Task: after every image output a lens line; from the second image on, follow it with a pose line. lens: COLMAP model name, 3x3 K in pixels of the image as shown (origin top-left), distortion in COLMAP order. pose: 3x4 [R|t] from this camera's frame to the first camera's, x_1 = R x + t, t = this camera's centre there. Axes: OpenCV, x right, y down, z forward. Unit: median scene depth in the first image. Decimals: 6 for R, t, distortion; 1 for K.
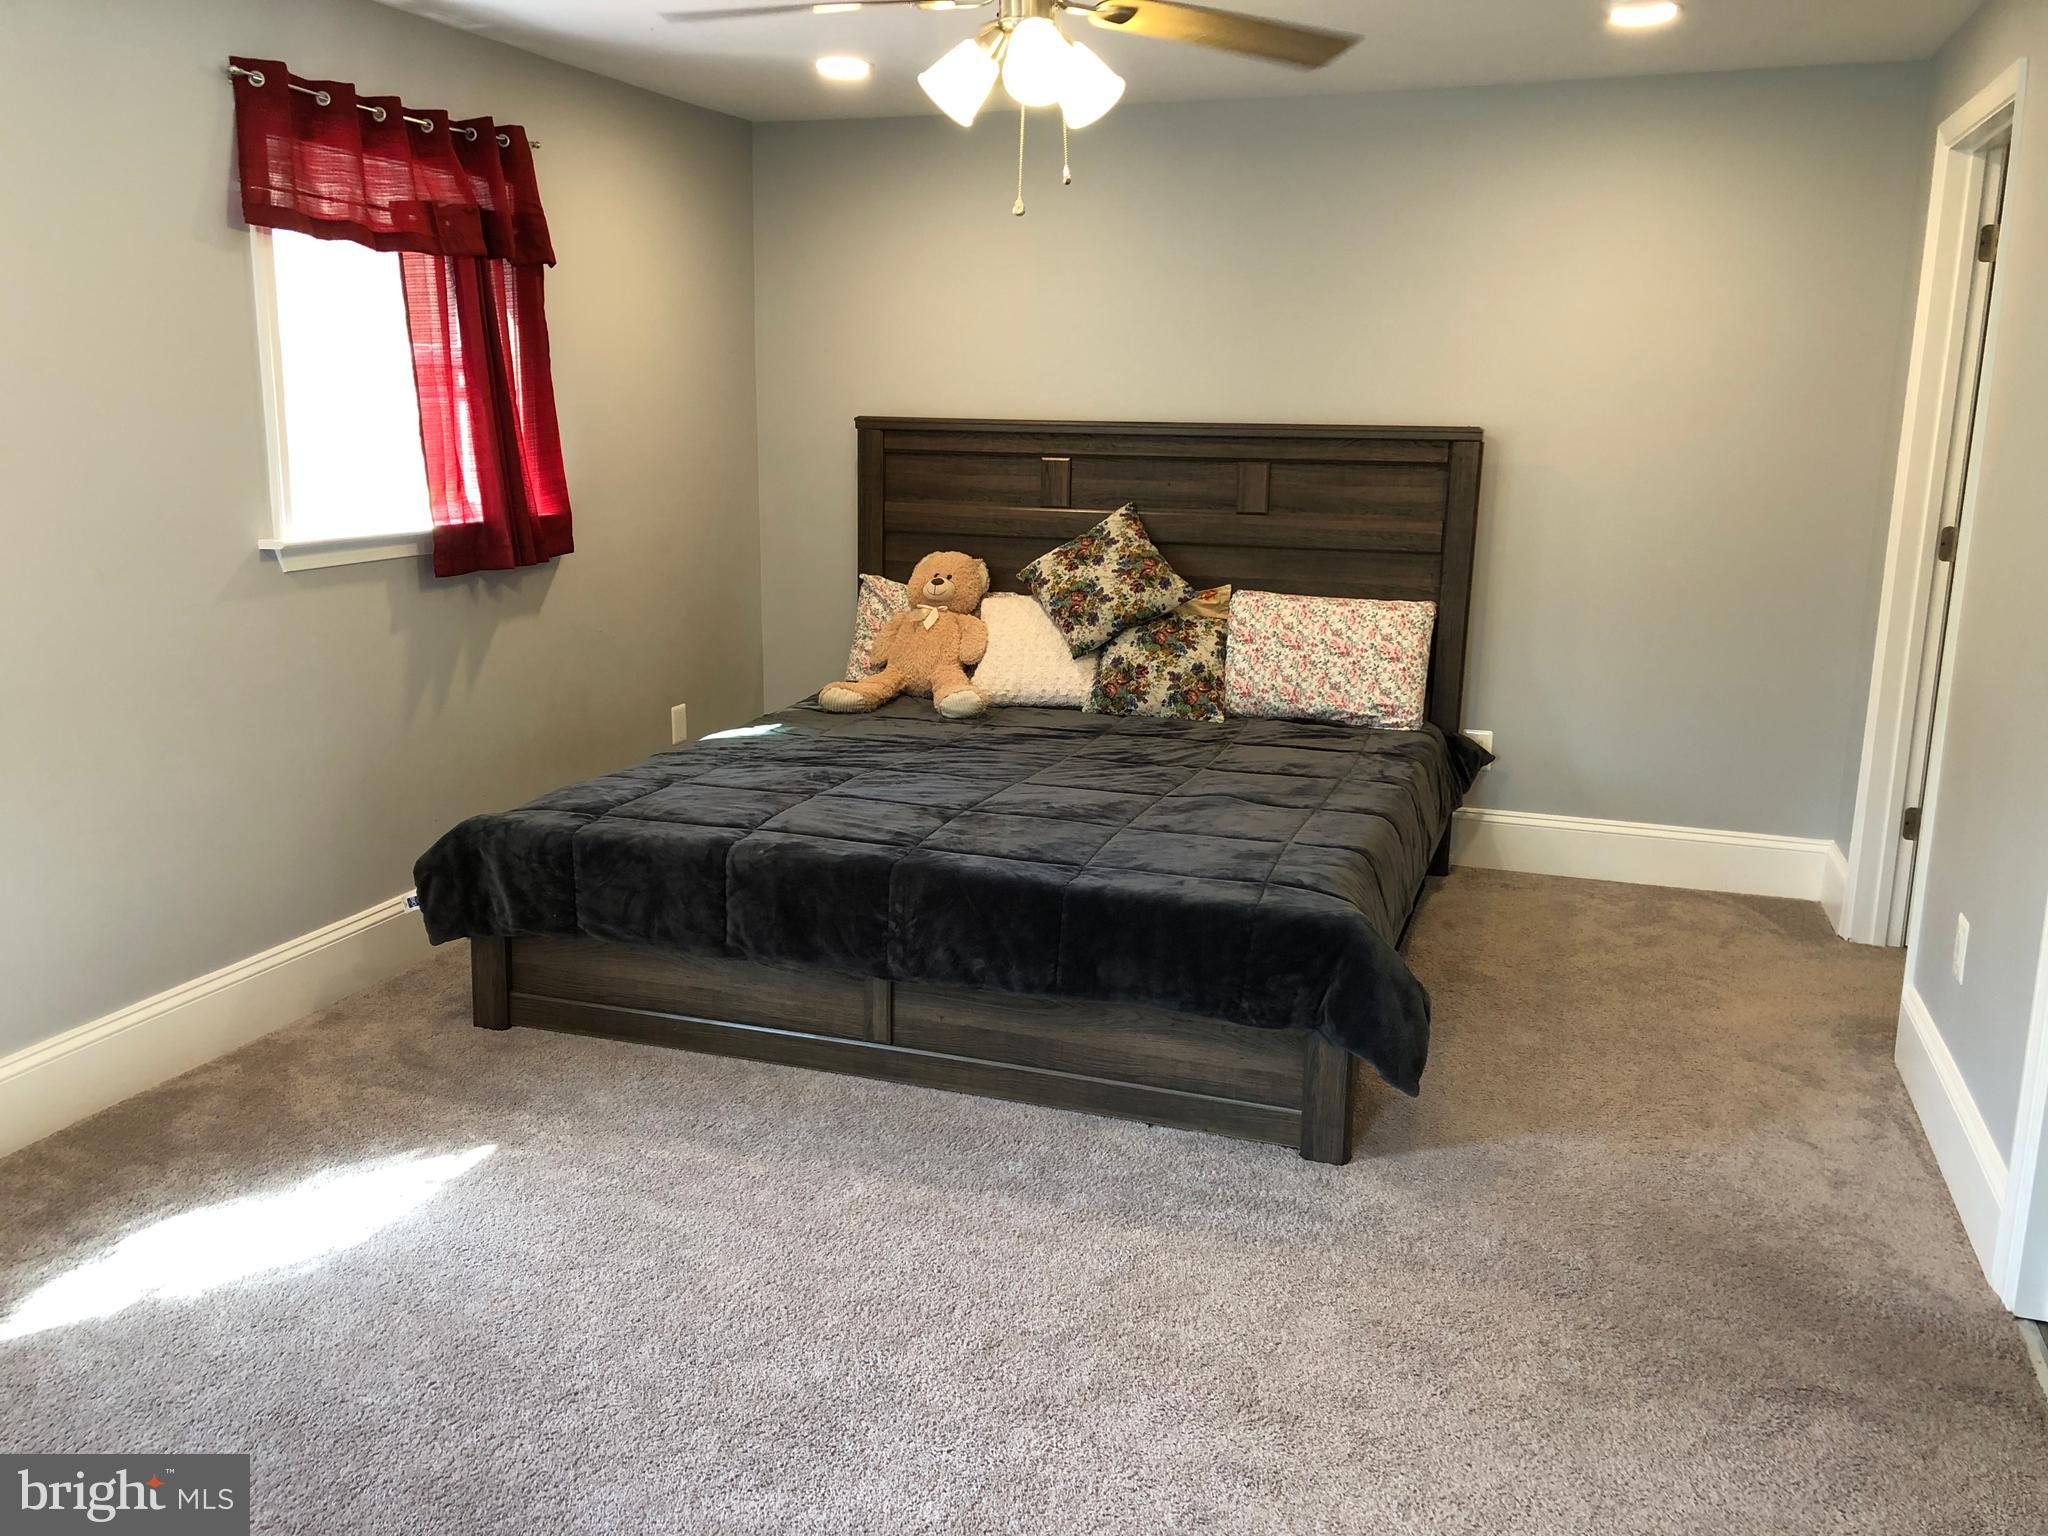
lens RADIAL K [[1690.6, 0, 1031.4], [0, 1690.6, 772.1], [0, 0, 1]] dist [0.053698, -0.034257]
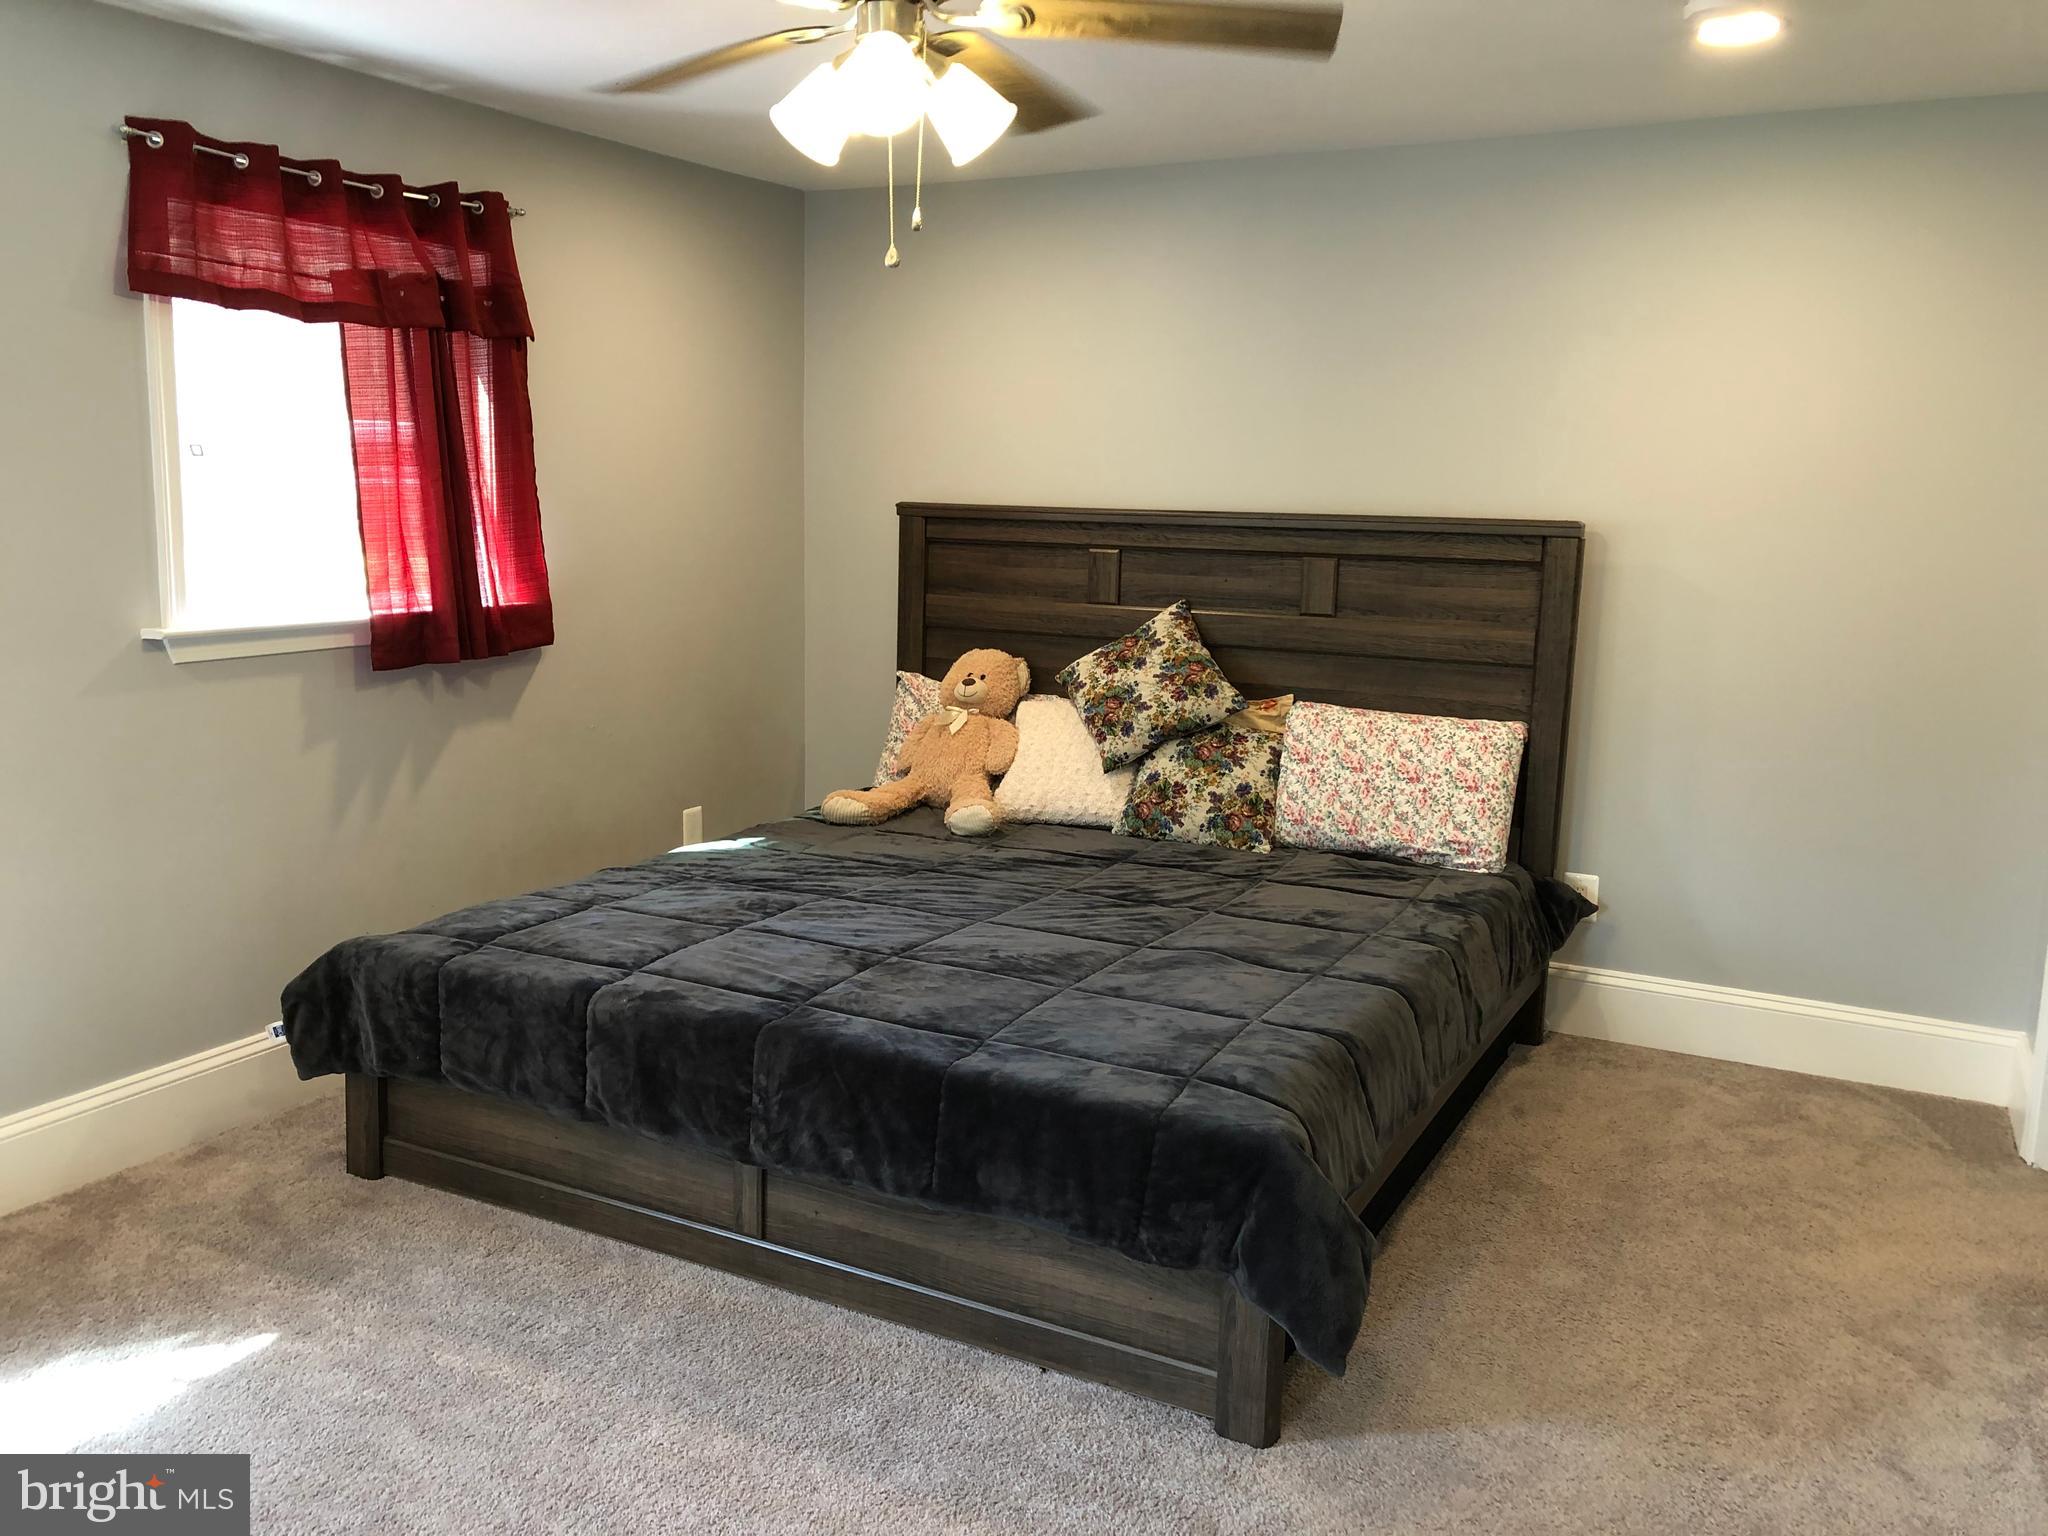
lens RADIAL K [[1690.6, 0, 1020.1], [0, 1690.6, 763.2], [0, 0, 1]] dist [0.053698, -0.034257]
pose [[0.988130, 0.033146, -0.150000, 0.148355], [-0.040782, 0.998009, -0.048123, -0.036333], [0.148106, 0.053669, 0.987514, 0.151368]]
